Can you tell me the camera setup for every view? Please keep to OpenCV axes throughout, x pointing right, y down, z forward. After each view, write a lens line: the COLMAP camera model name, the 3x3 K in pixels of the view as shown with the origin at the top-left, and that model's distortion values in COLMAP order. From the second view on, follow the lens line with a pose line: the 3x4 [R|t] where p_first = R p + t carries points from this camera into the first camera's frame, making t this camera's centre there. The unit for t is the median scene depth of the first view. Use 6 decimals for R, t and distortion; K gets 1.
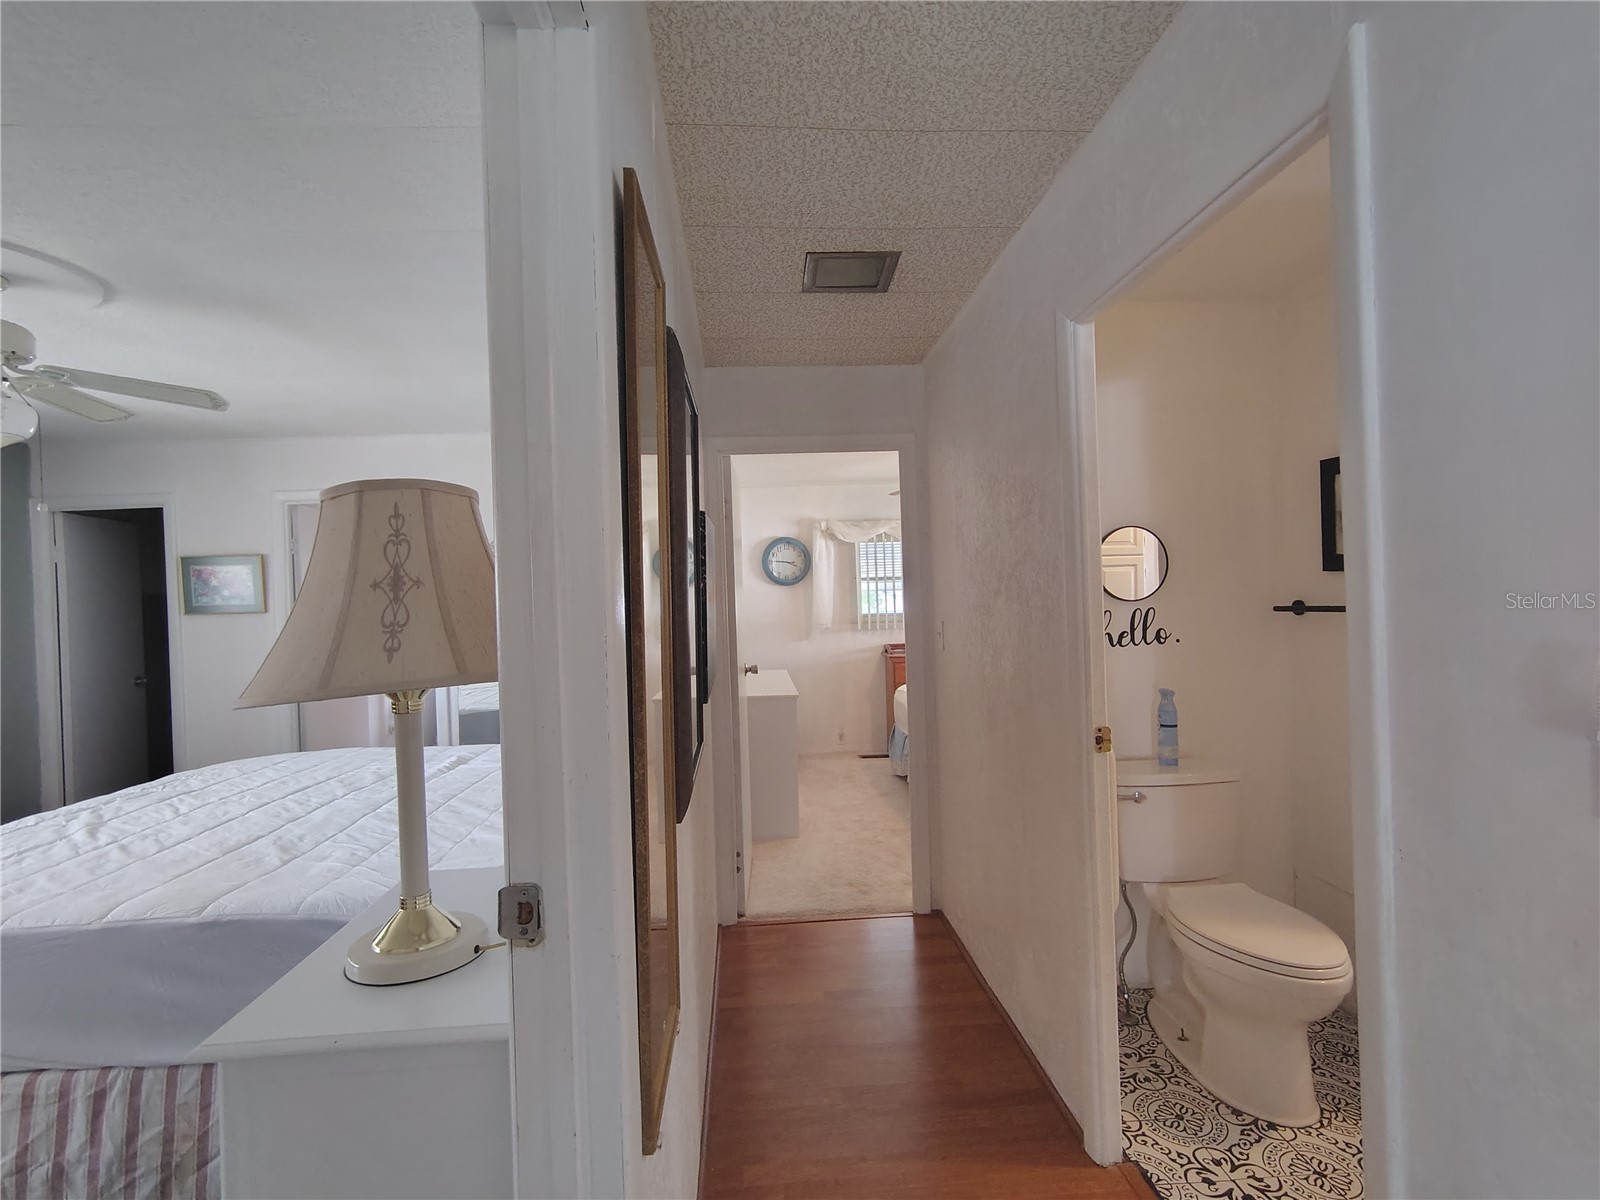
lens RADIAL K [[747.3, 0, 804.2], [0, 747.3, 603.6], [0, 0, 1]] dist [0.006399, 0.002837]
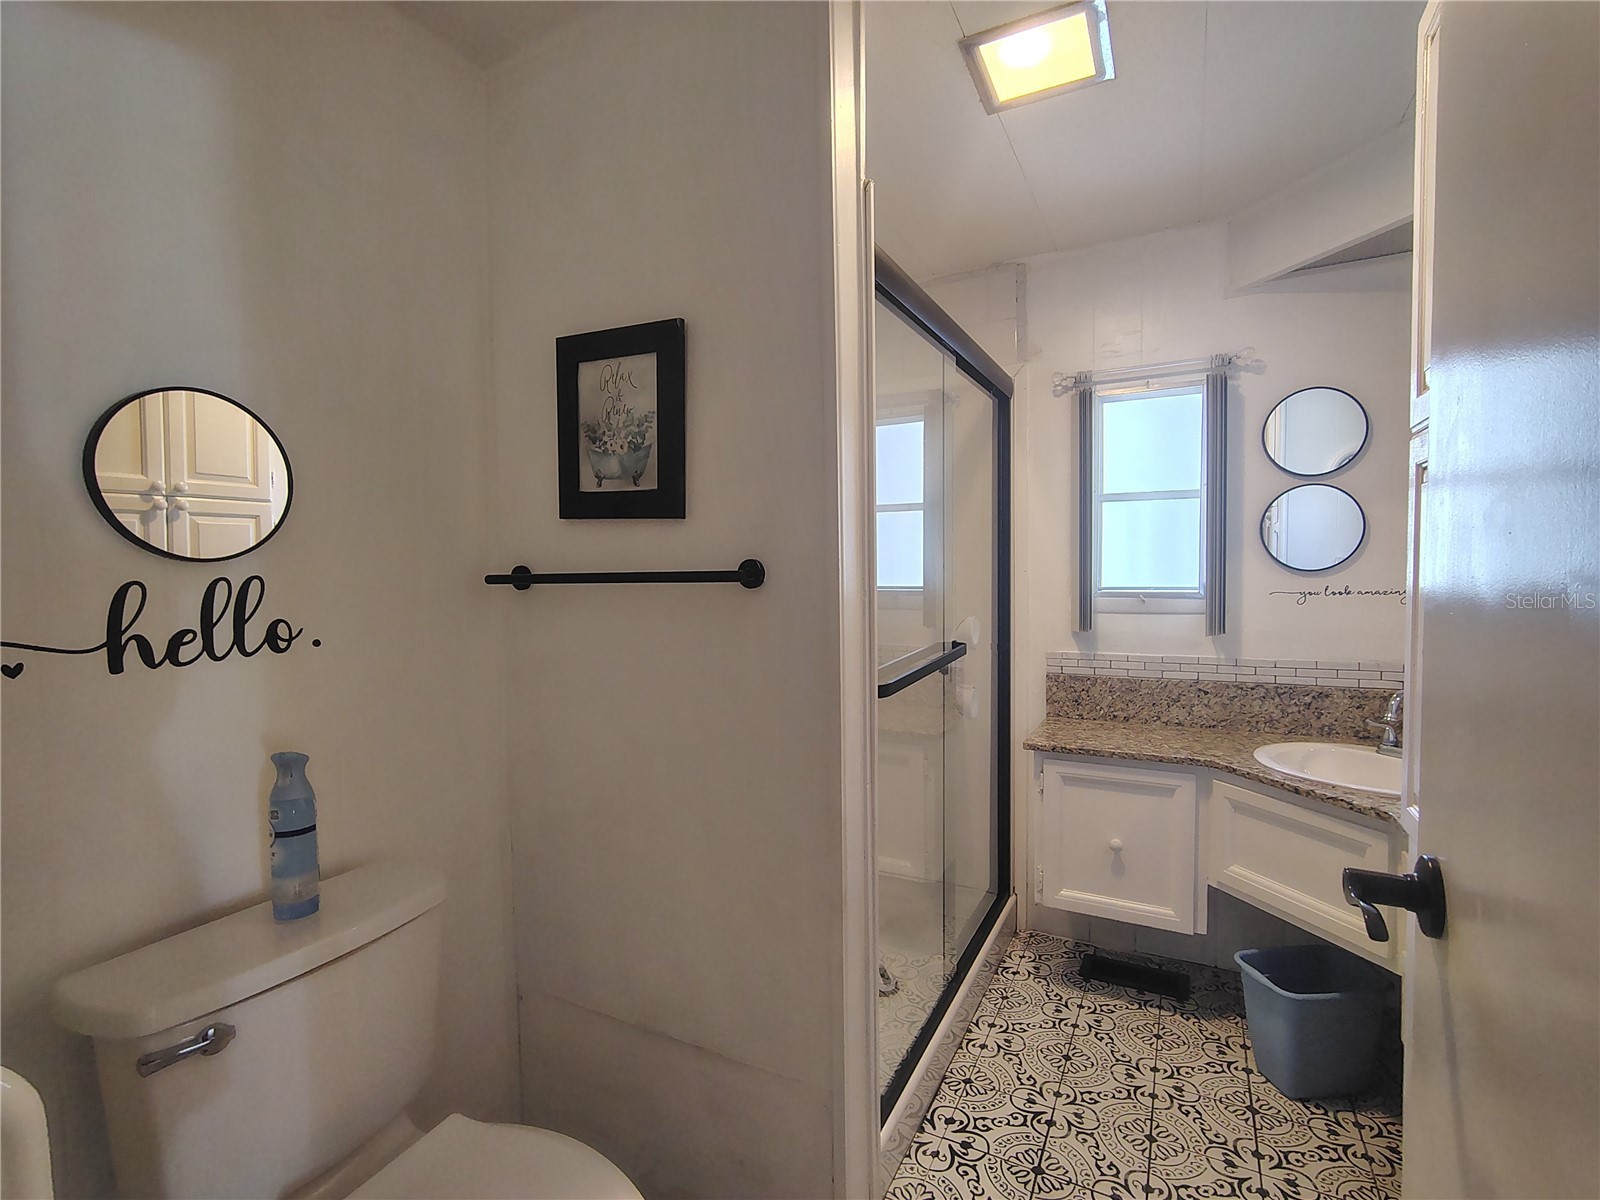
lens RADIAL K [[747.3, 0, 801.9], [0, 747.3, 602.8], [0, 0, 1]] dist [0.006399, 0.002837]
pose [[0.523768, -0.024190, 0.851518, 0.242940], [-0.001189, 0.999575, 0.029128, 0.007617], [-0.851860, -0.016269, 0.523516, 0.462003]]
